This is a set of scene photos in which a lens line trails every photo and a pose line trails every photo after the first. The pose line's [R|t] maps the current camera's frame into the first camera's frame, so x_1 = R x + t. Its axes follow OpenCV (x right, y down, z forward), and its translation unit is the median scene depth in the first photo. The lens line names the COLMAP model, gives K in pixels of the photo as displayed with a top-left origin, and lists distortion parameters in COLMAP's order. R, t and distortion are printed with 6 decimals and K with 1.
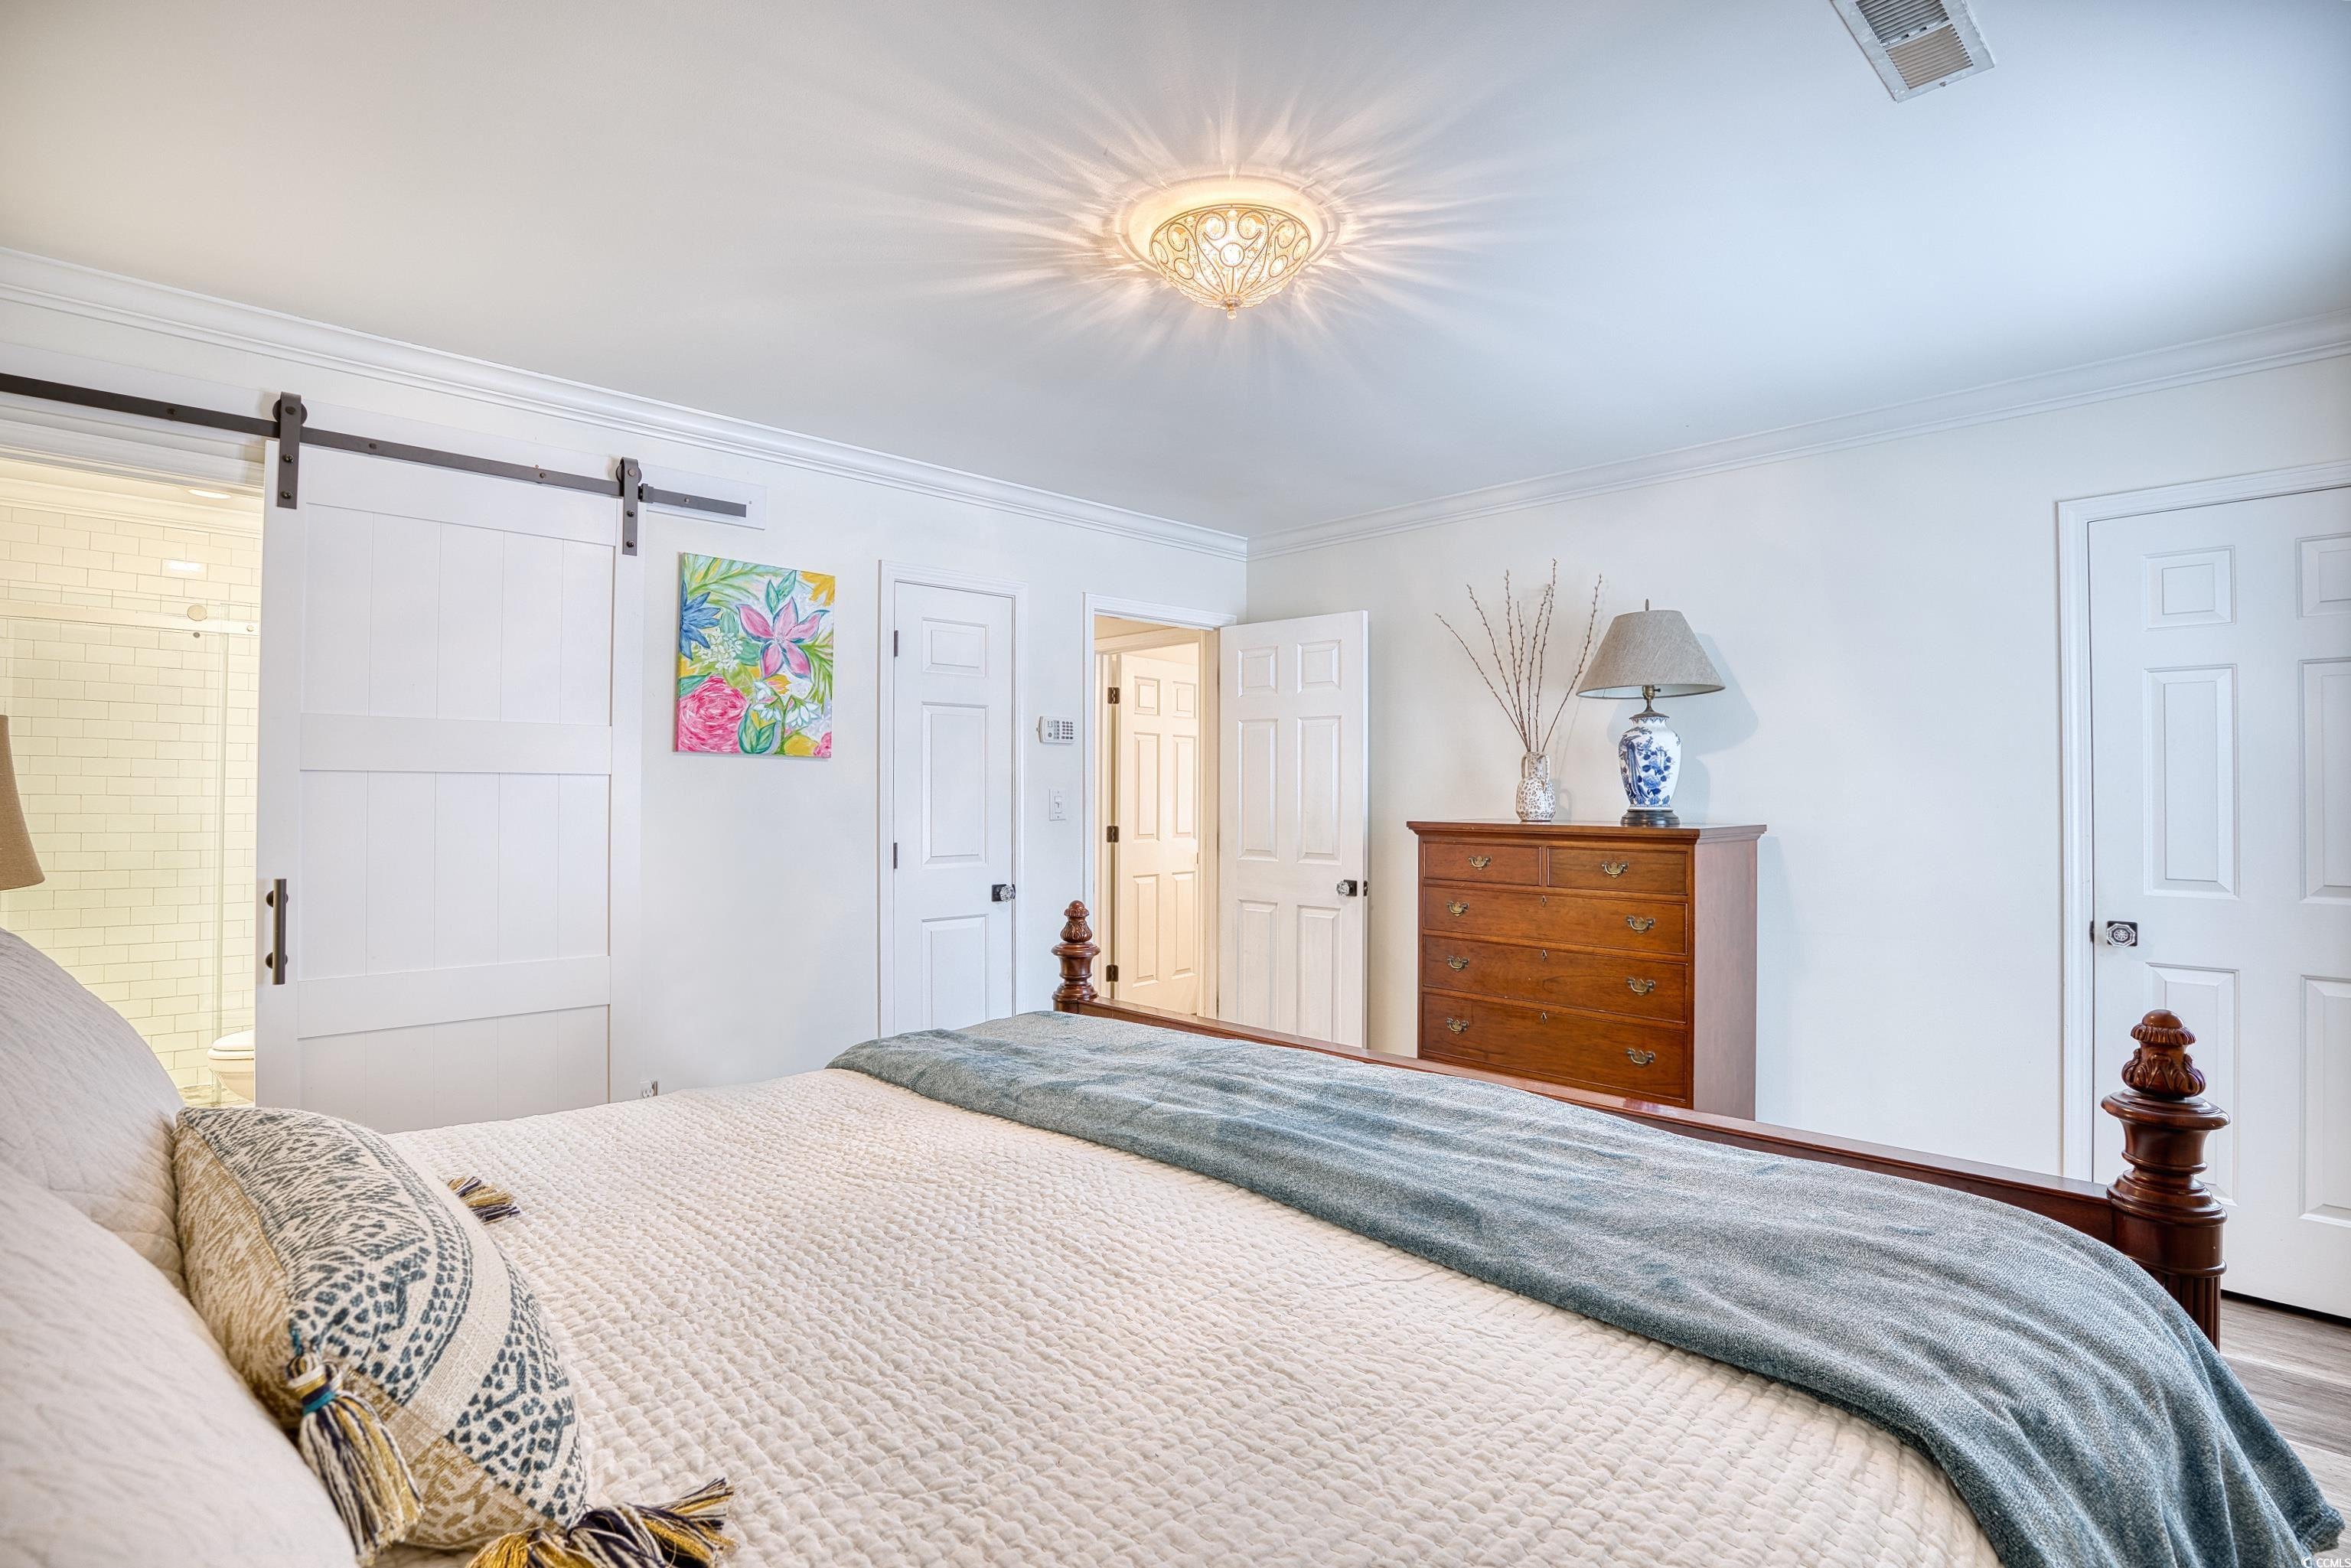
lens RADIAL K [[1135.4, 0, 1170.7], [0, 1135.4, 783.1], [0, 0, 1]] dist [-0.053473, -0.000134]
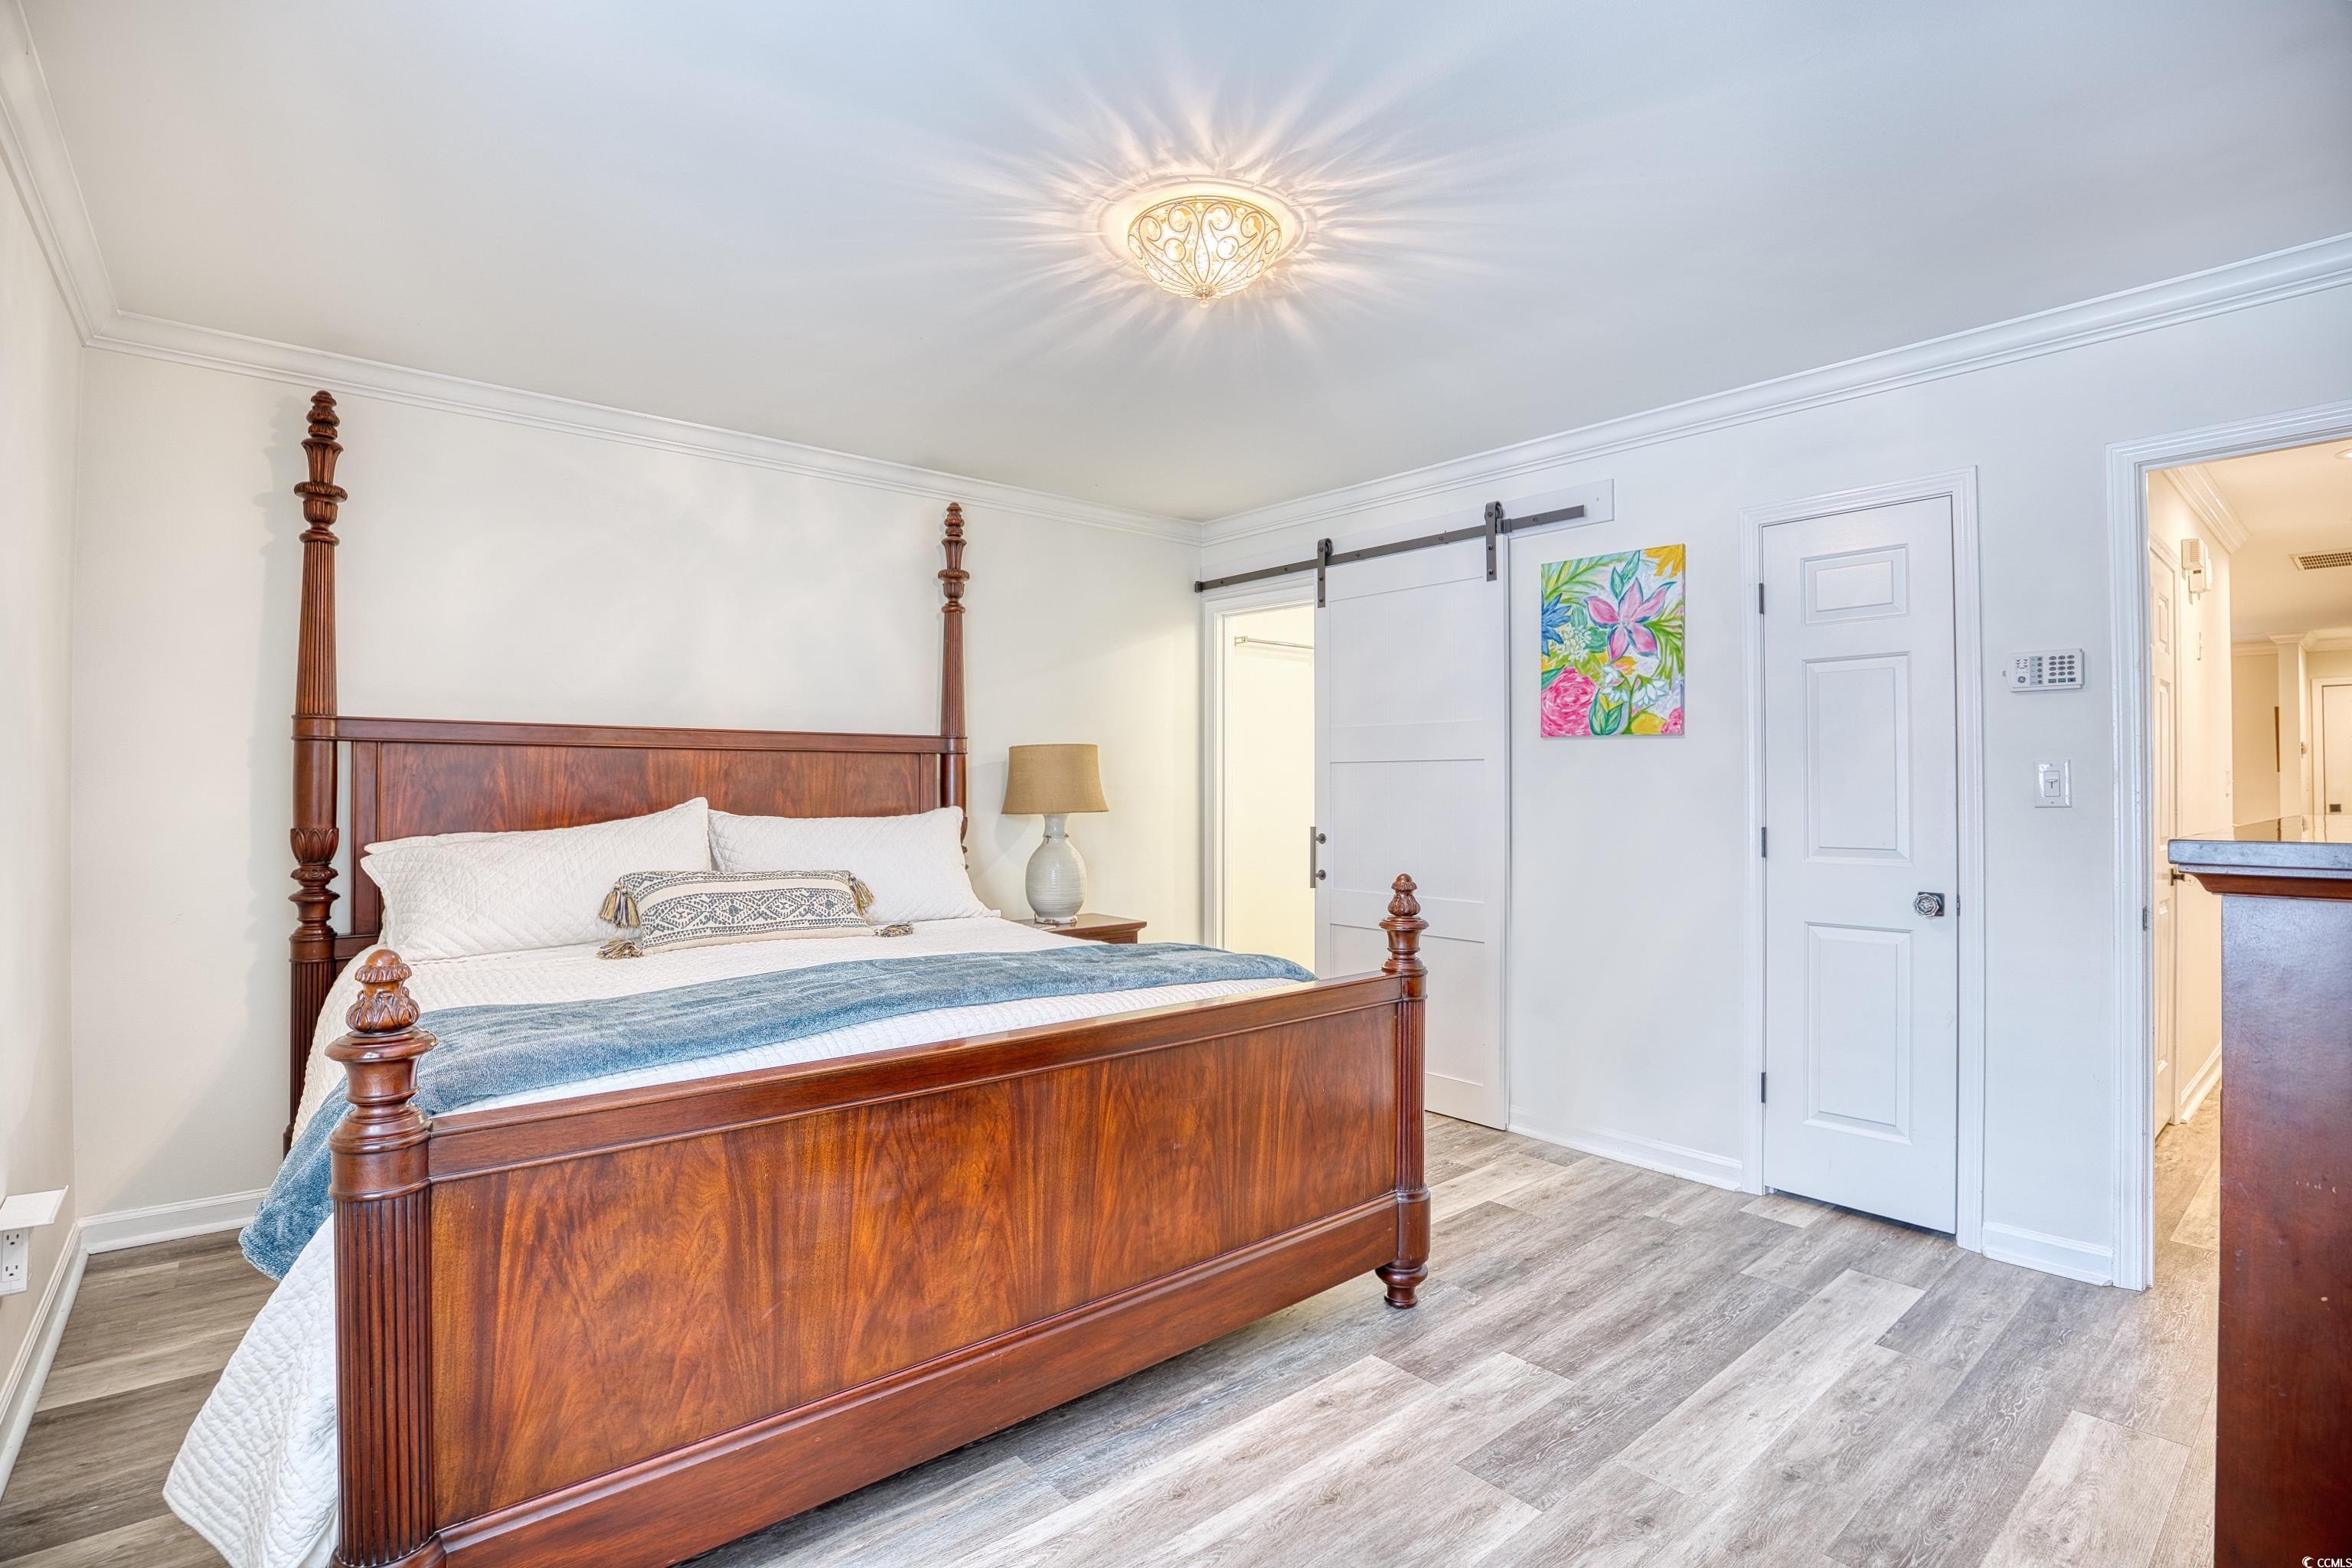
lens RADIAL K [[1100.1, 0, 1166.4], [0, 1100.1, 780.6], [0, 0, 1]] dist [-0.058575, 0.000213]
pose [[-0.069279, -0.008556, -0.997561, 0.684425], [0.010064, 0.999906, -0.009275, 0.022121], [0.997547, -0.010682, -0.069187, 0.666249]]
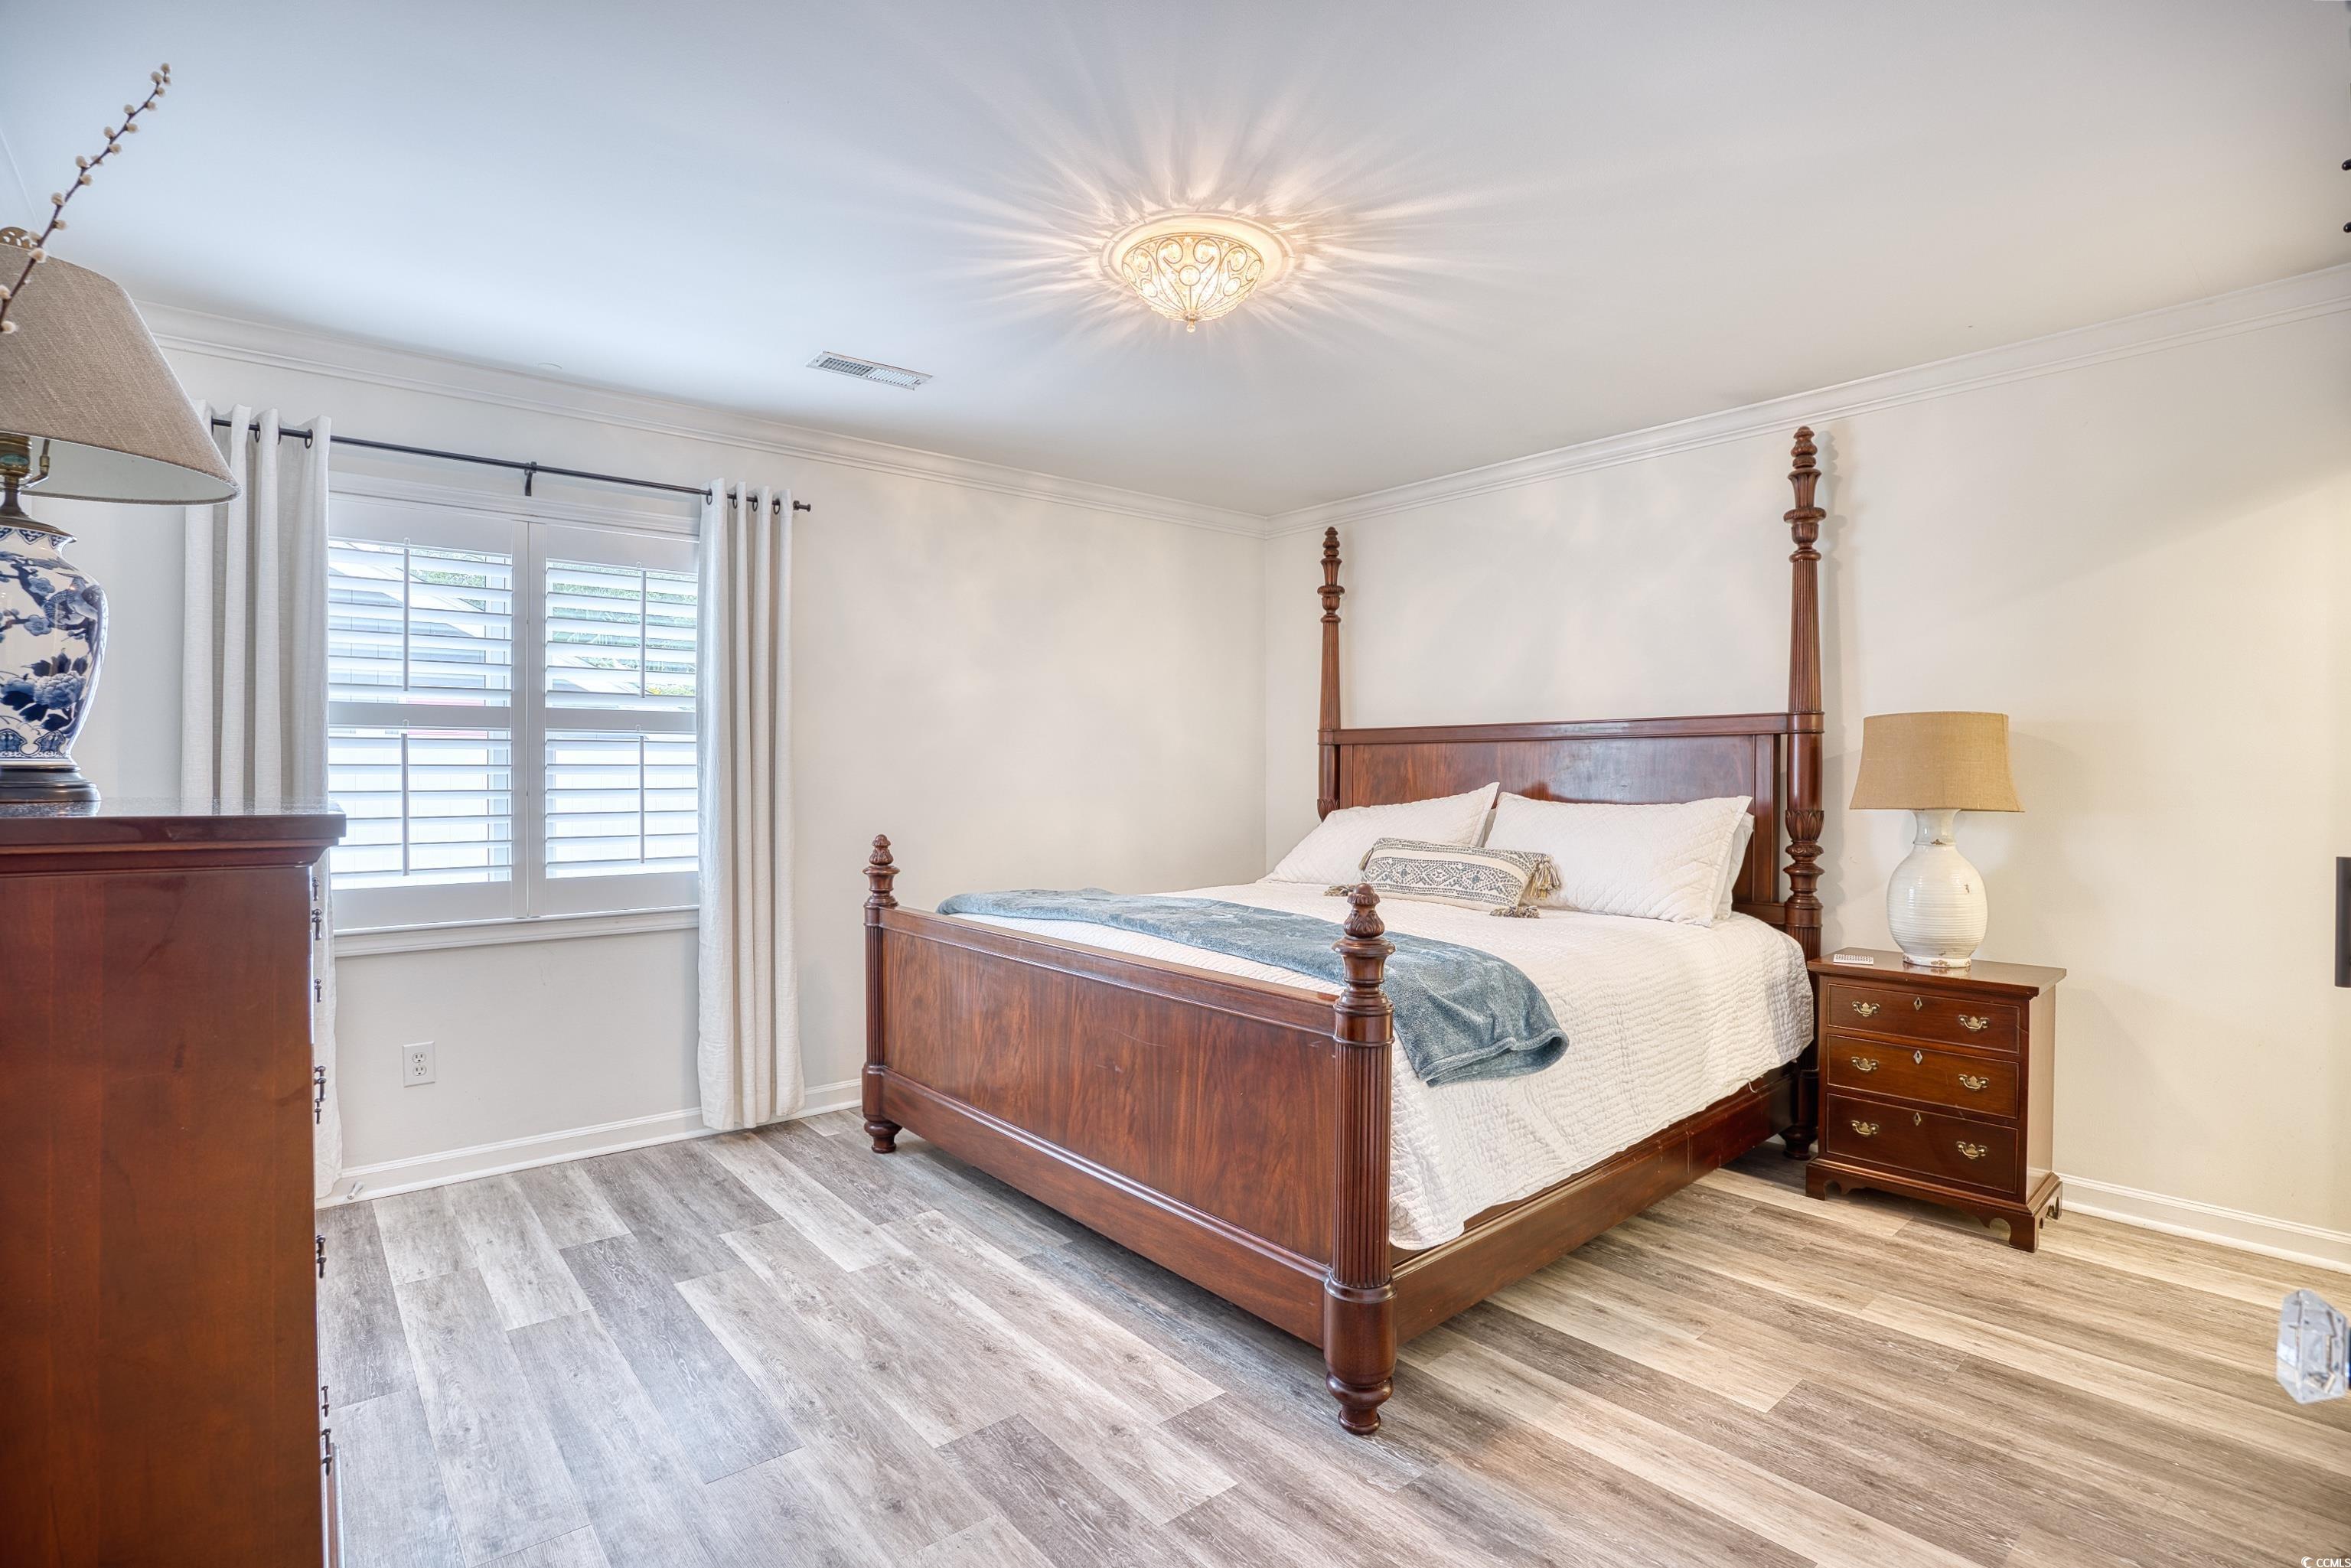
lens RADIAL K [[1114.6, 0, 1175.5], [0, 1114.6, 784.0], [0, 0, 1]] dist [-0.051844, -0.000213]
pose [[-0.997889, -0.005810, 0.064685, -0.003163], [-0.005961, 0.999980, -0.002132, 0.030065], [-0.064672, -0.002513, -0.997903, 1.364436]]
